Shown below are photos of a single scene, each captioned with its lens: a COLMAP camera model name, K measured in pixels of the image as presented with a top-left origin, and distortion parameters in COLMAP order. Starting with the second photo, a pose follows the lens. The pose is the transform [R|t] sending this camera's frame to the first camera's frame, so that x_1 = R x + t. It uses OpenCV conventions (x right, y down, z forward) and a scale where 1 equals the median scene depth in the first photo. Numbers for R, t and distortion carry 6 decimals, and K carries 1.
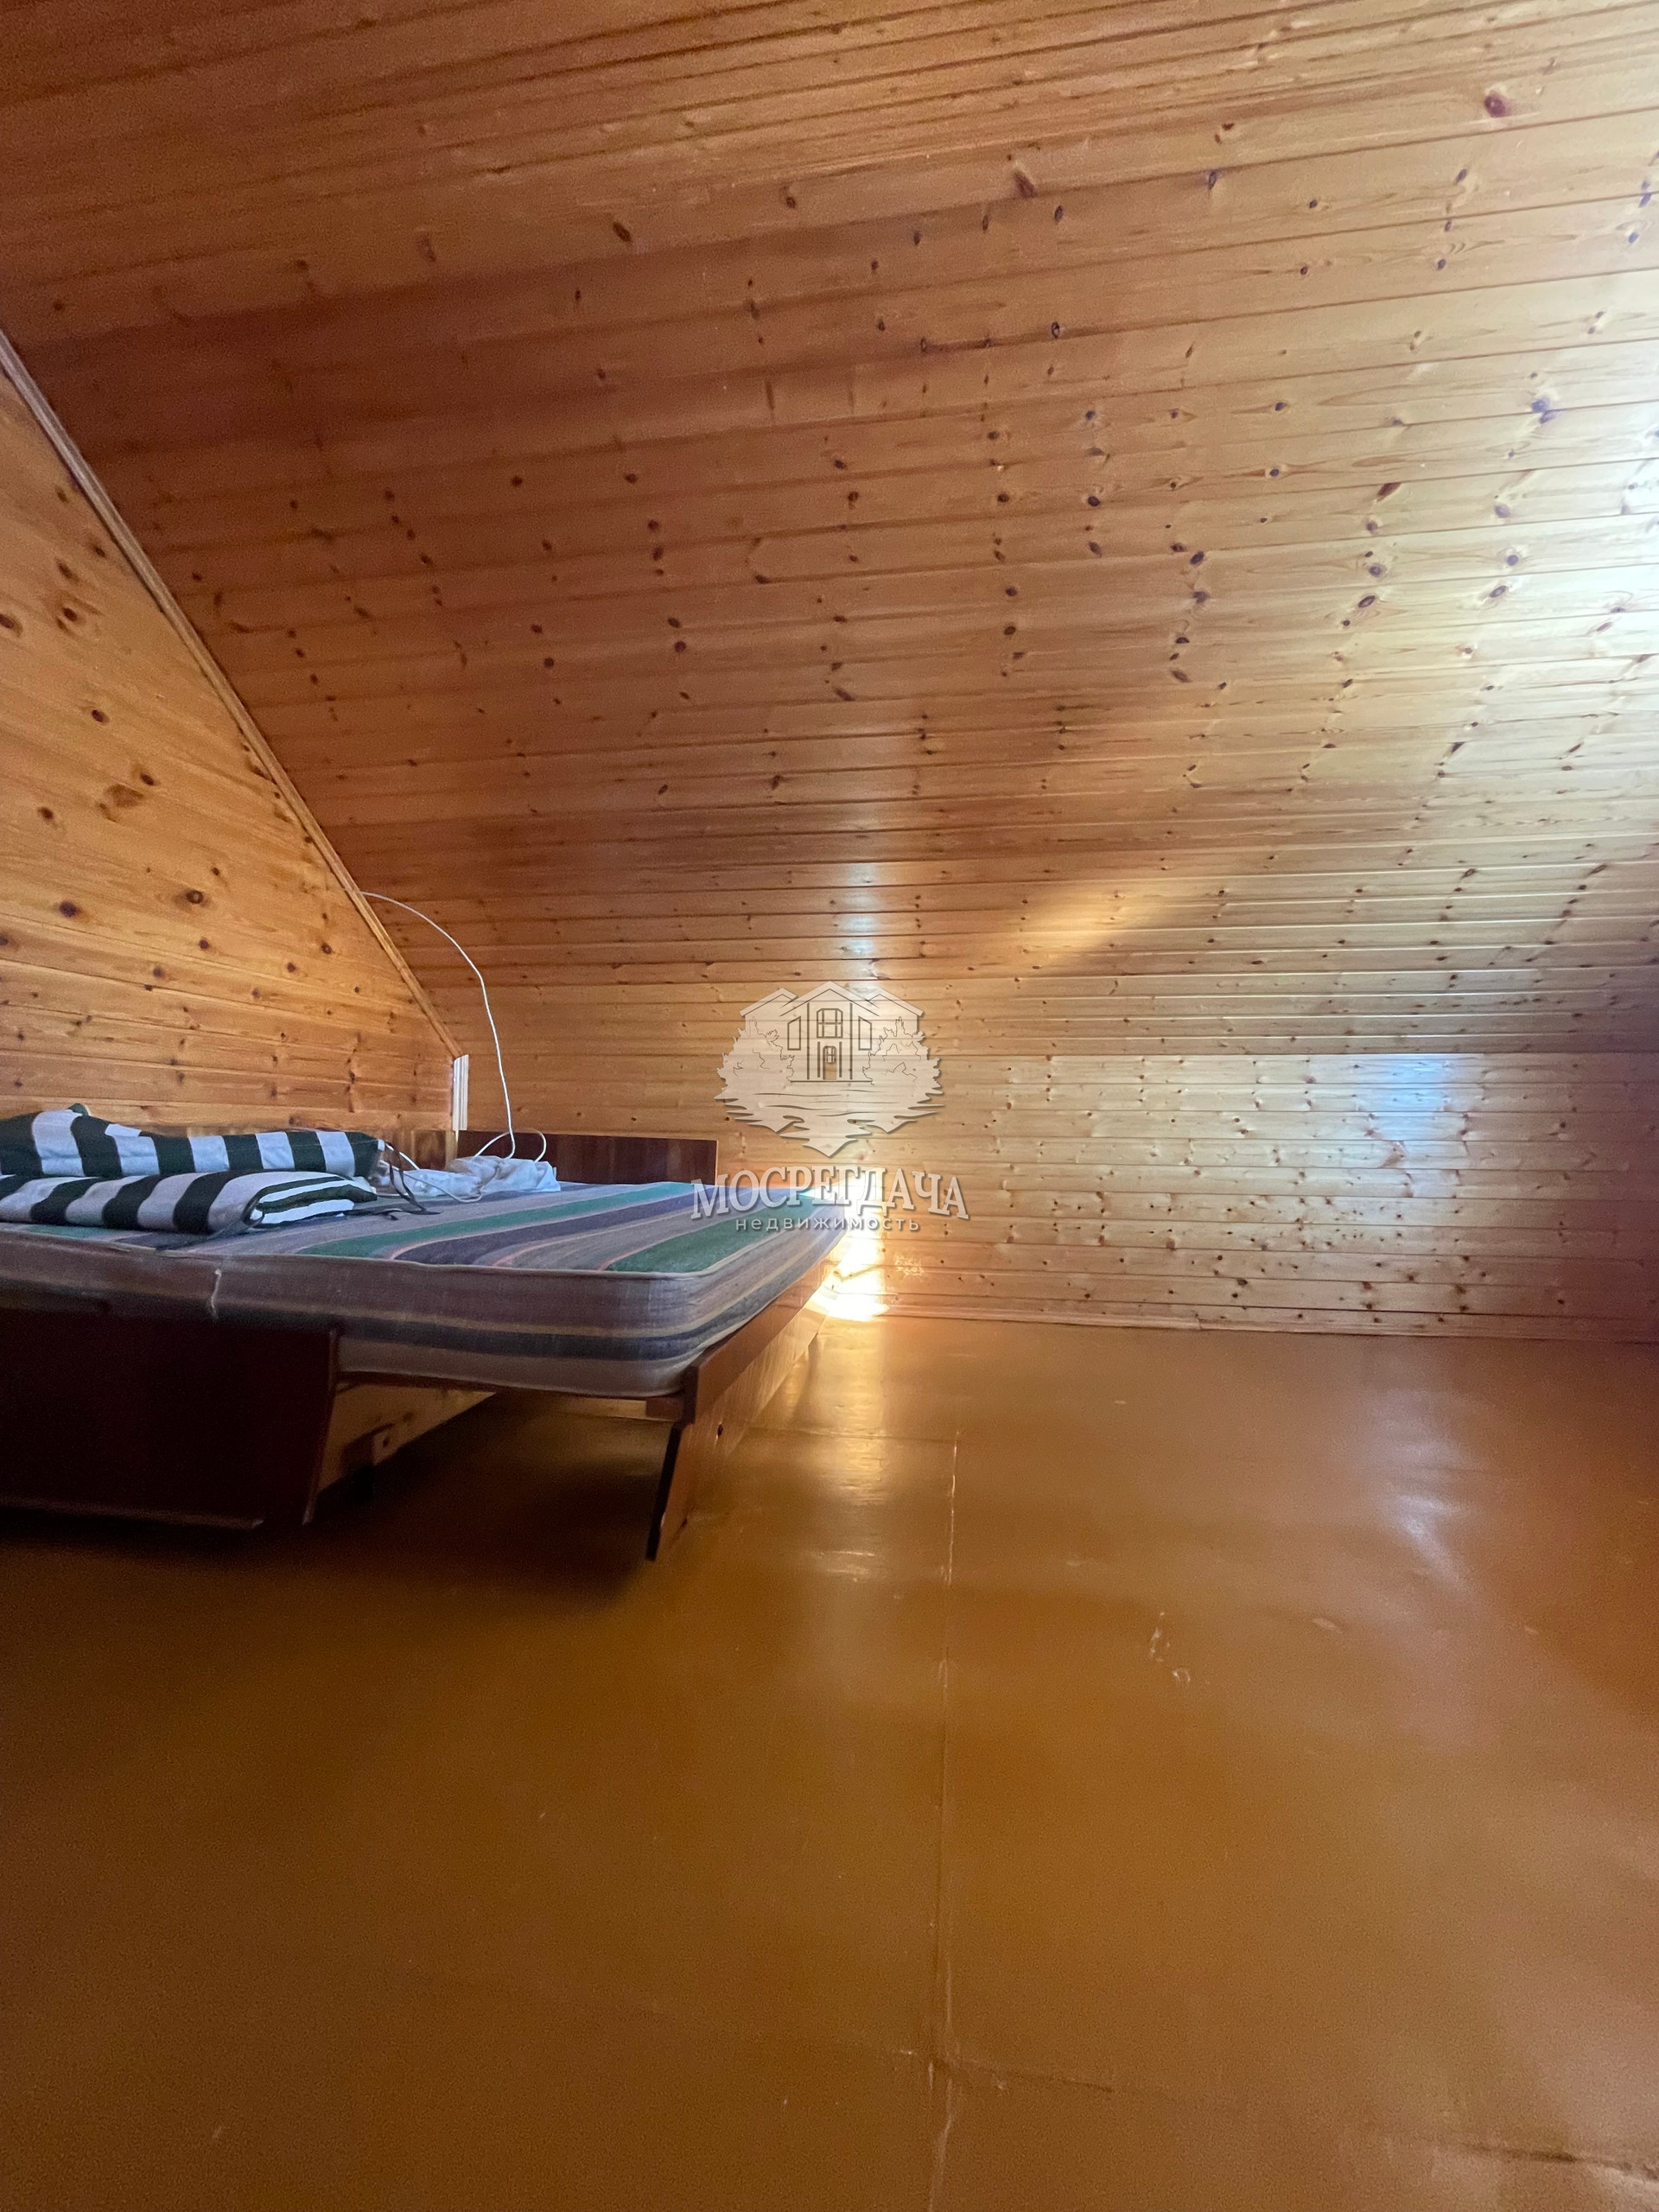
lens RADIAL K [[893.8, 0, 832.8], [0, 893.8, 1098.9], [0, 0, 1]] dist [0.002317, -0.001027]
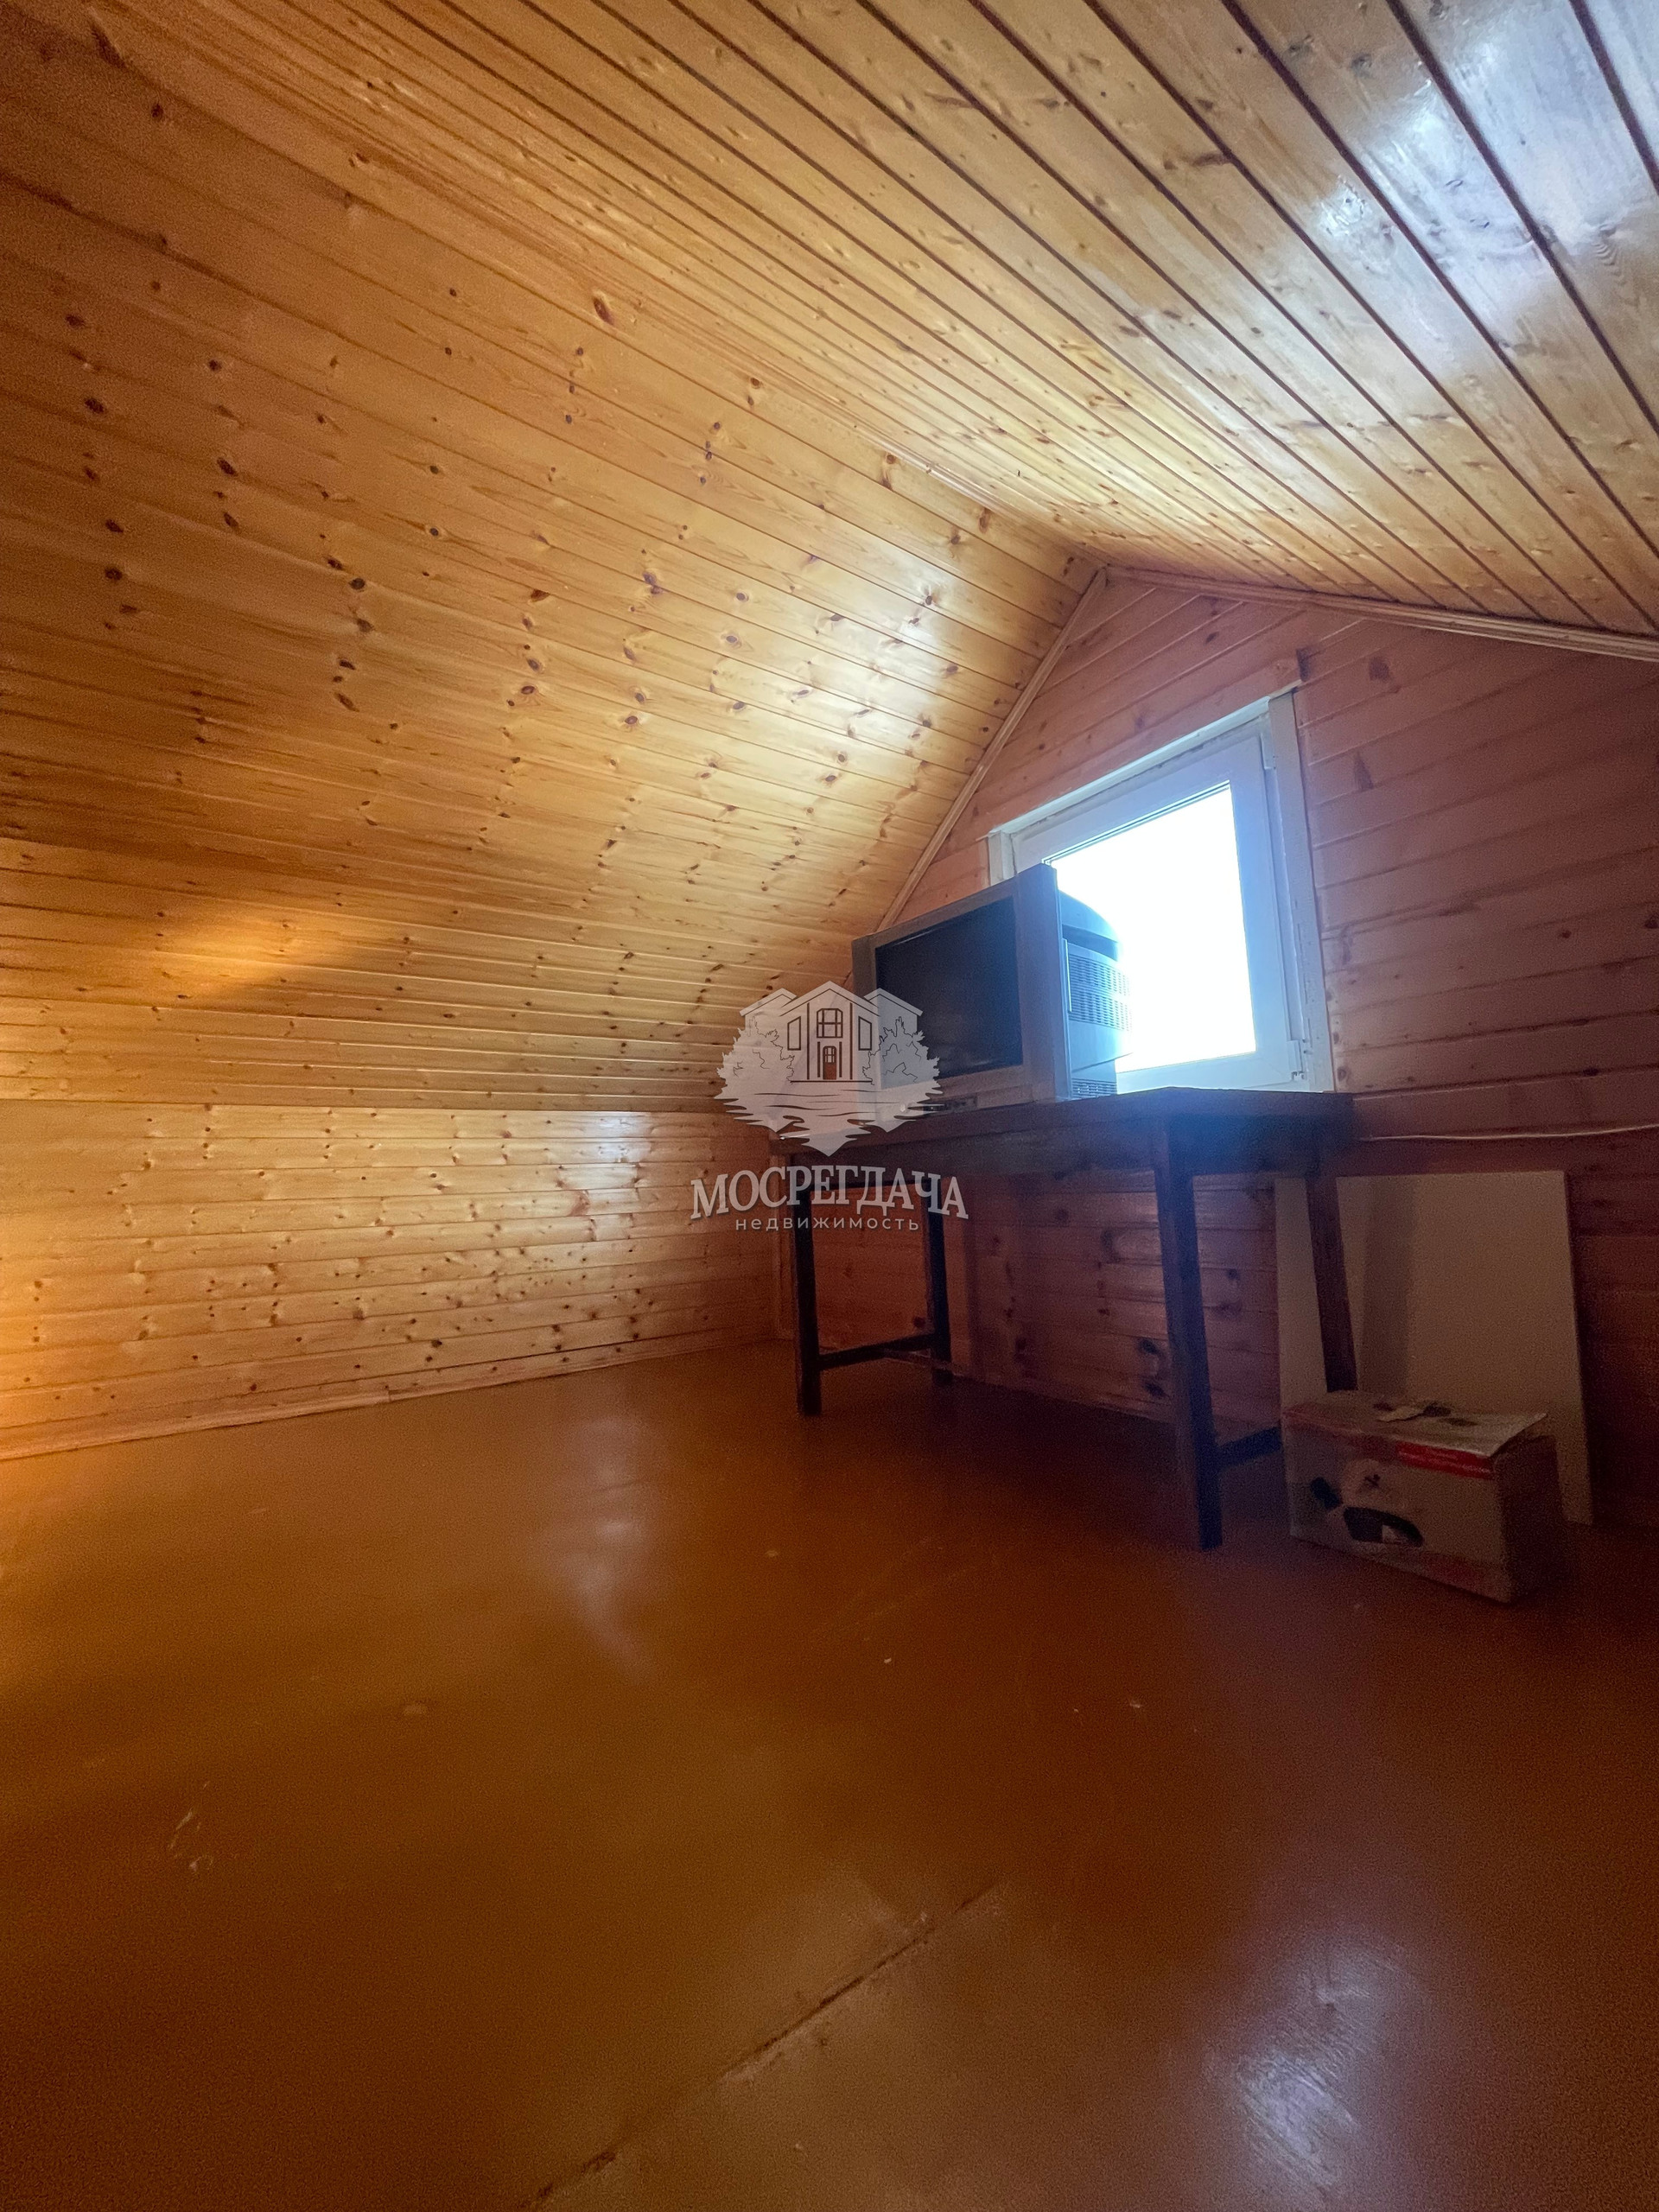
lens RADIAL K [[893.8, 0, 847.6], [0, 893.8, 1100.5], [0, 0, 1]] dist [0.002317, -0.001027]
pose [[0.713594, 0.030167, 0.699909, 0.106696], [0.012002, 0.998399, -0.055269, 0.001841], [-0.700456, 0.047839, 0.712090, -0.012406]]
